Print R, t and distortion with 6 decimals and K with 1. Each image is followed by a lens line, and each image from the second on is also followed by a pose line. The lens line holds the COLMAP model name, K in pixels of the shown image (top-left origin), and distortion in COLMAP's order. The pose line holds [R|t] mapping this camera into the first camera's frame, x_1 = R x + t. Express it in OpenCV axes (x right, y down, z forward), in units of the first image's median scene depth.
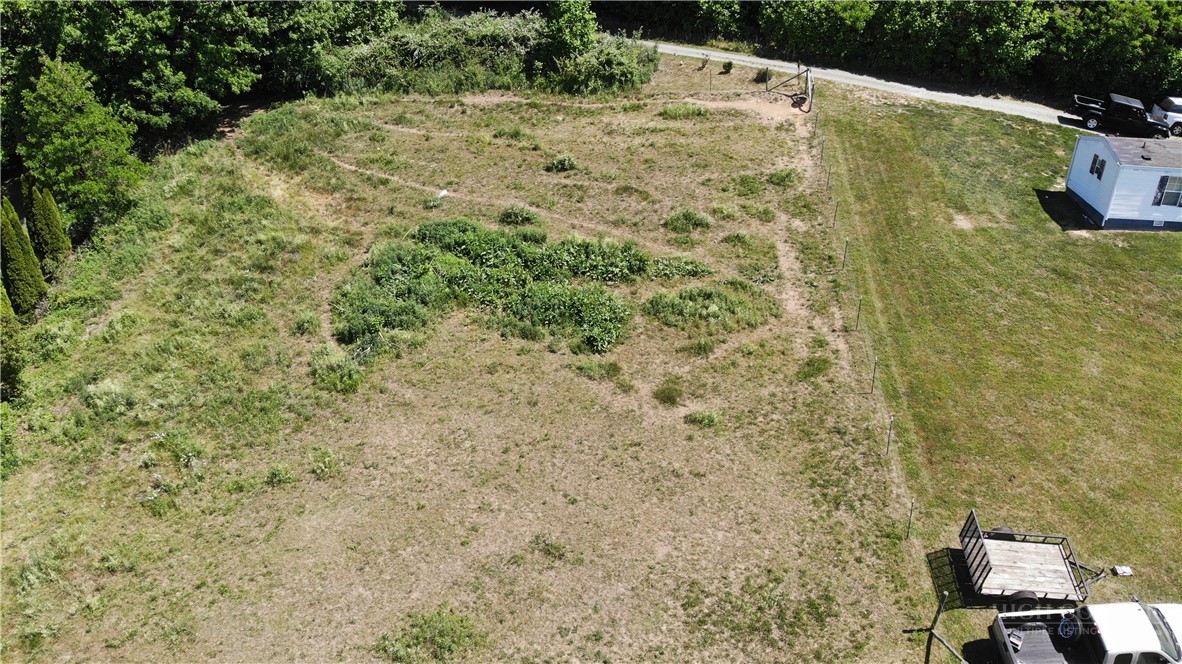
lens RADIAL K [[869.1, 0, 591.0], [0, 869.1, 332.0], [0, 0, 1]] dist [0.092944, -0.234719]
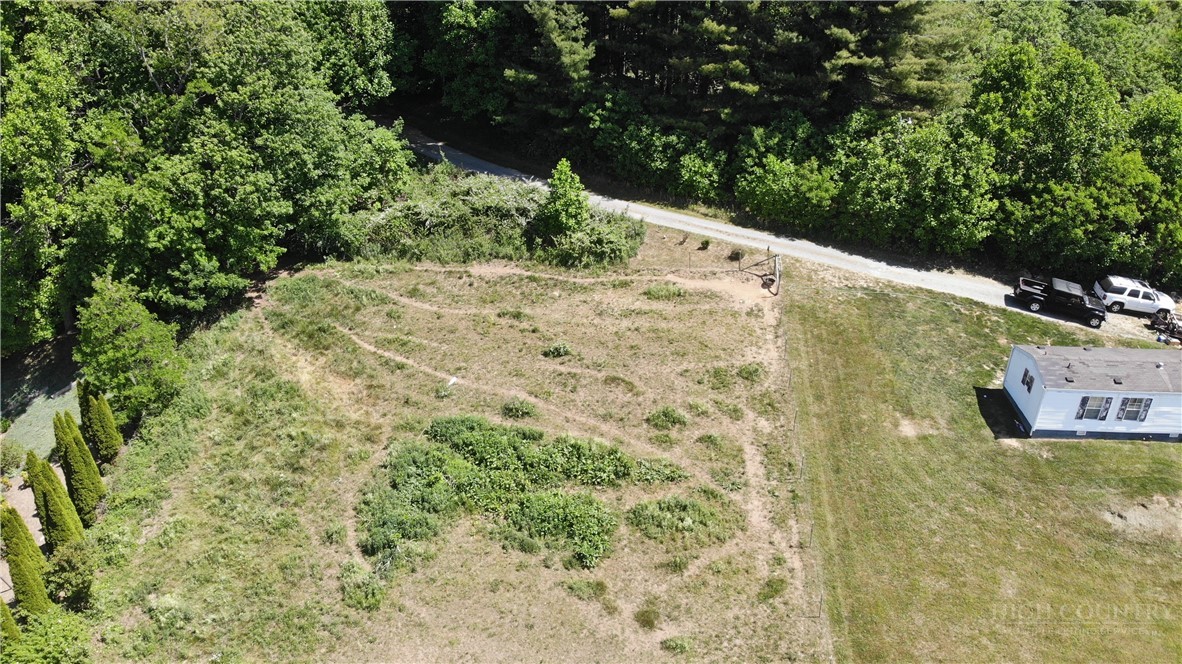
lens RADIAL K [[869.1, 0, 591.0], [0, 869.1, 332.0], [0, 0, 1]] dist [0.092944, -0.234719]
pose [[0.999963, -0.006945, -0.005094, 0.018672], [0.006906, 0.999947, -0.007601, -0.243029], [0.005146, 0.007566, 0.999958, -0.142901]]
